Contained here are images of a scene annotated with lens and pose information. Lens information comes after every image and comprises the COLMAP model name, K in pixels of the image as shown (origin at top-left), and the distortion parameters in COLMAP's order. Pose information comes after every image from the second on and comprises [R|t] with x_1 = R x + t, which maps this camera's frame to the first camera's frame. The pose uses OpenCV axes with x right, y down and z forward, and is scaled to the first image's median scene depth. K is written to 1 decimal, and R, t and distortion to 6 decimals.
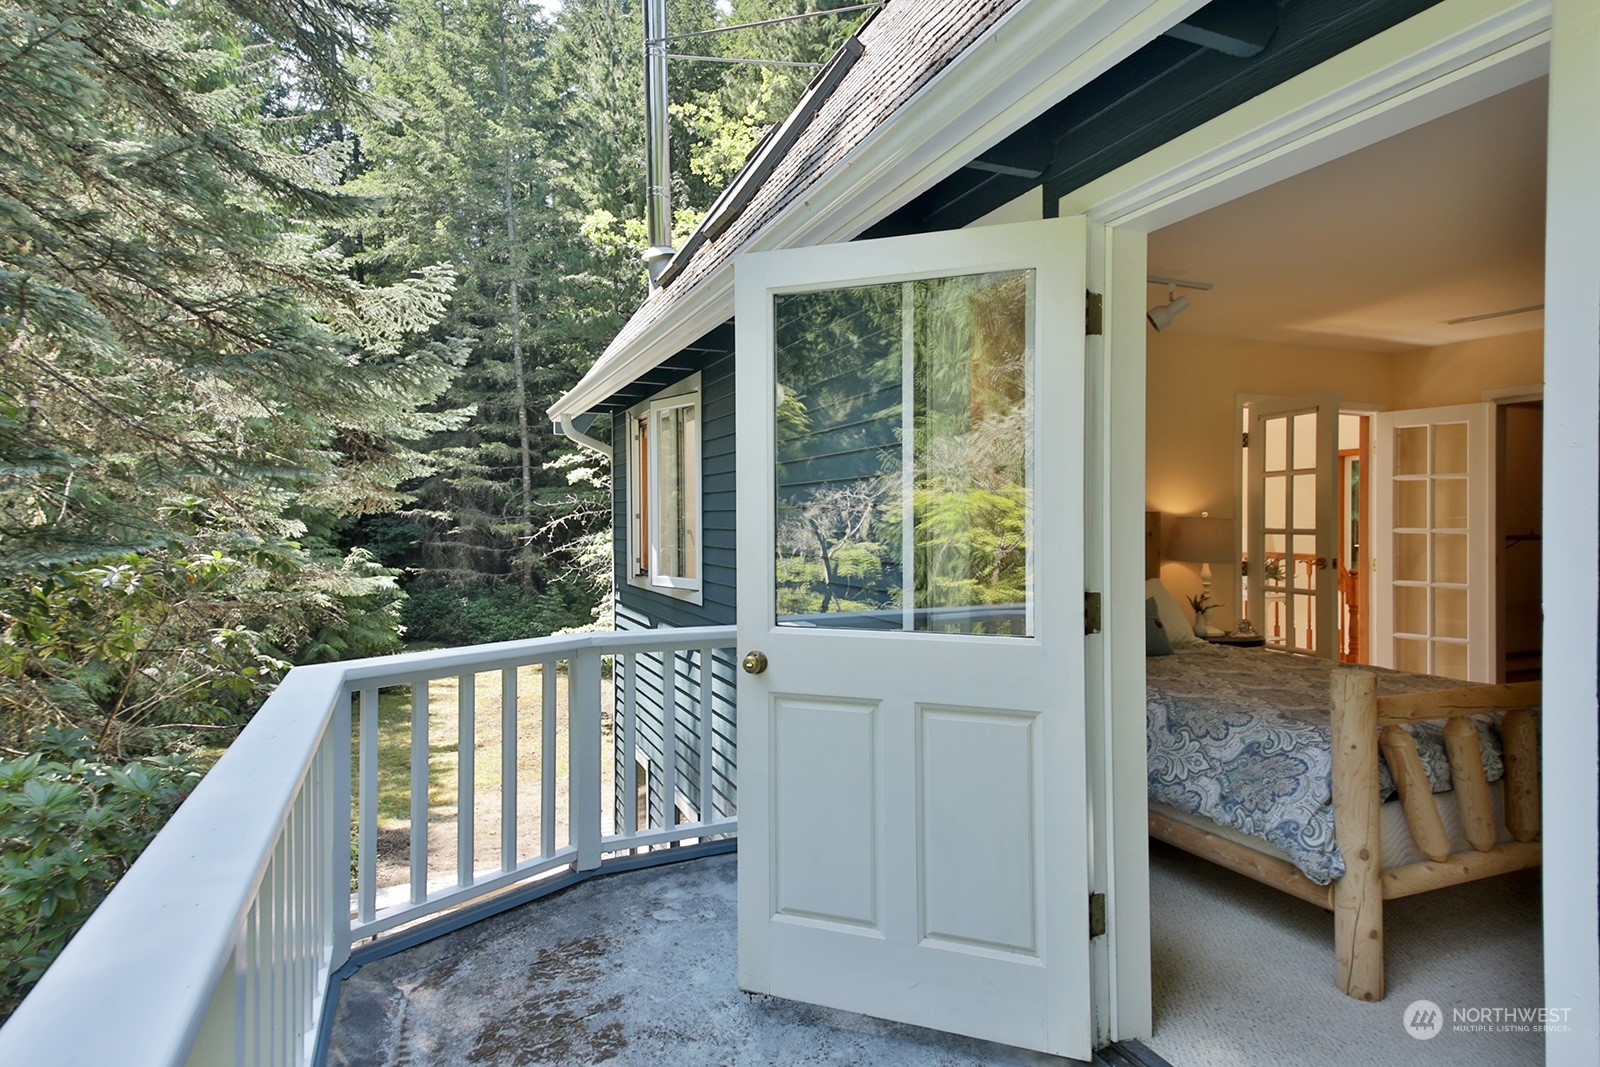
lens RADIAL K [[860.8, 0, 800.0], [0, 860.8, 533.5], [0, 0, 1]] dist [-0.000106, -0.000913]
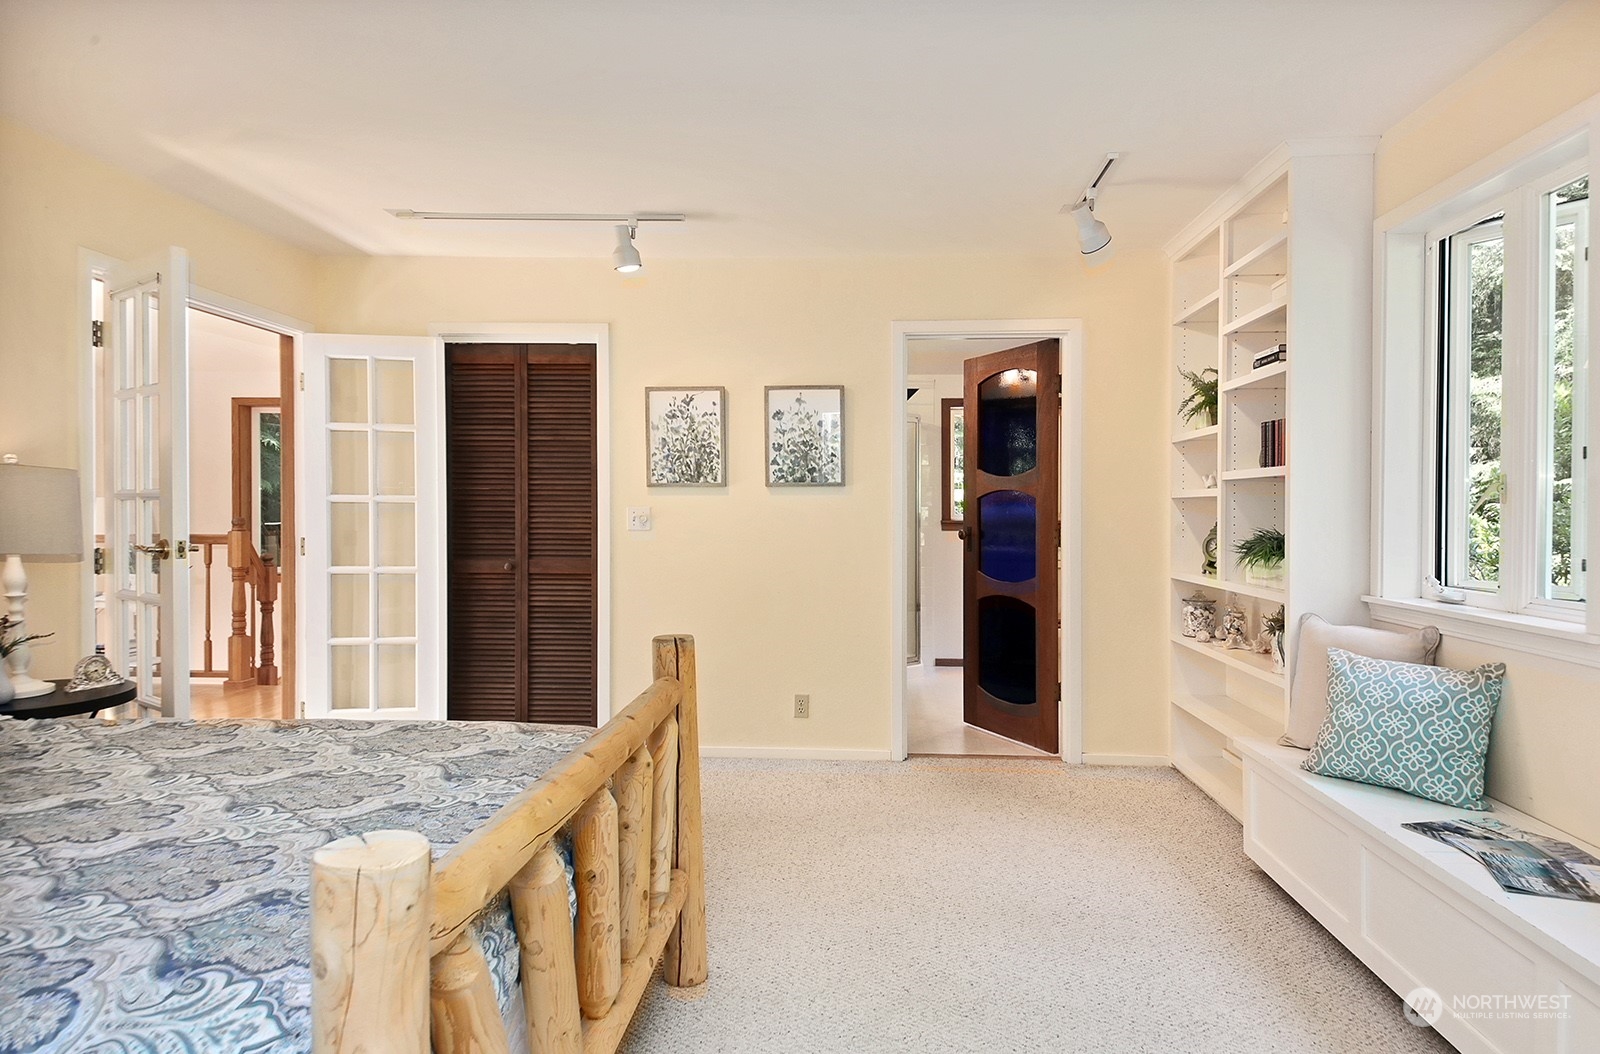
lens RADIAL K [[962.4, 0, 800.0], [0, 962.4, 527.0], [0, 0, 1]] dist [0.001519, -0.019816]
pose [[0.460886, -0.013570, 0.887356, 0.189978], [0.002928, 0.999901, 0.013771, 0.012675], [-0.887455, -0.003748, 0.460880, 0.333806]]
